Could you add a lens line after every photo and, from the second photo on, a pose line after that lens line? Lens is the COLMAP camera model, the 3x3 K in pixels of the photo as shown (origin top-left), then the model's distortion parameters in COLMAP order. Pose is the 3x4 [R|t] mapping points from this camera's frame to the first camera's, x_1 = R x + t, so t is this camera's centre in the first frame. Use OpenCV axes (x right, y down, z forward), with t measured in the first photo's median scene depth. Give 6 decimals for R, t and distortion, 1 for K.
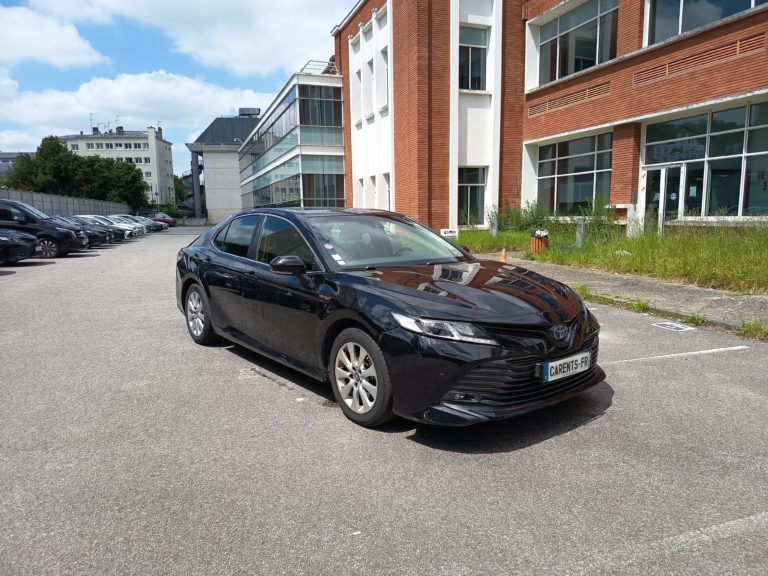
lens RADIAL K [[519.7, 0, 384.0], [0, 519.7, 288.0], [0, 0, 1]] dist [0.027060, -0.057848]
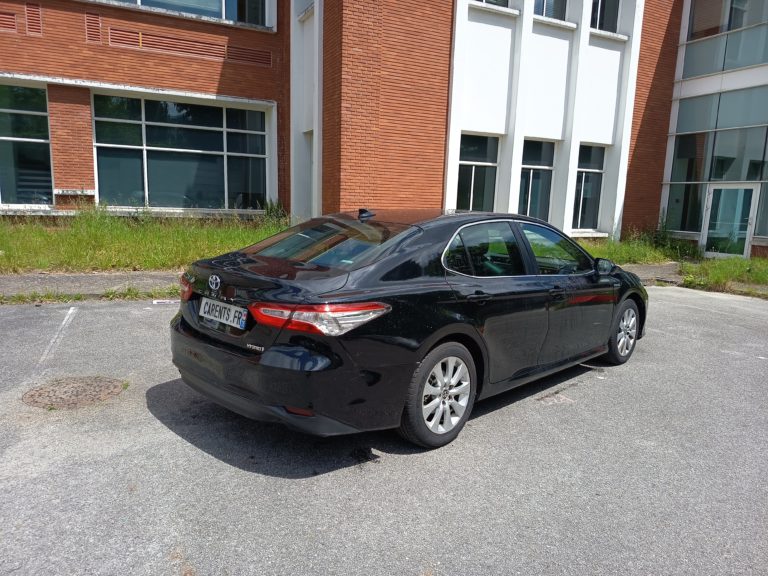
lens RADIAL K [[529.1, 0, 385.3], [0, 529.1, 281.9], [0, 0, 1]] dist [0.039478, -0.047502]
pose [[-0.096180, -0.128015, 0.987098, -0.238332], [0.104567, 0.984908, 0.137919, -0.041539], [-0.989856, 0.116483, -0.081342, 0.286883]]
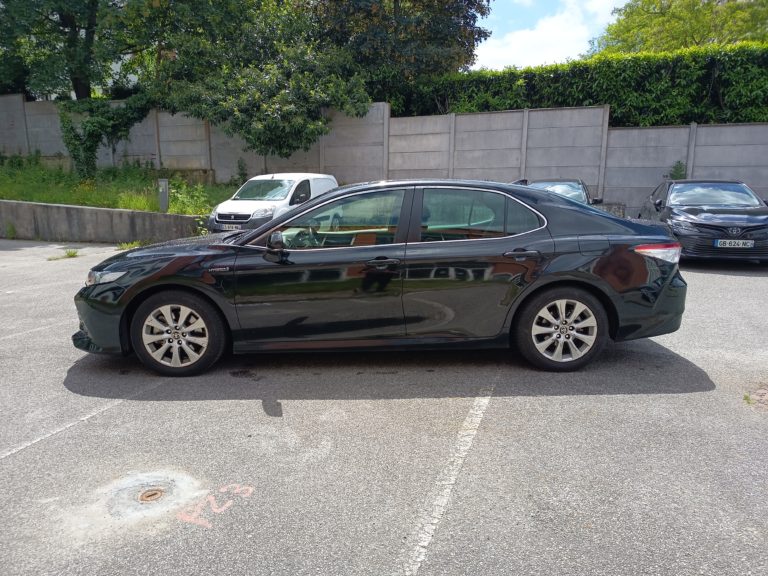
lens RADIAL K [[524.8, 0, 388.2], [0, 524.8, 288.5], [0, 0, 1]] dist [0.045538, -0.054802]
pose [[-0.635883, 0.153051, -0.756458, 0.149383], [-0.094112, 0.957449, 0.272828, -0.053214], [0.766026, 0.244678, -0.594422, 0.374217]]
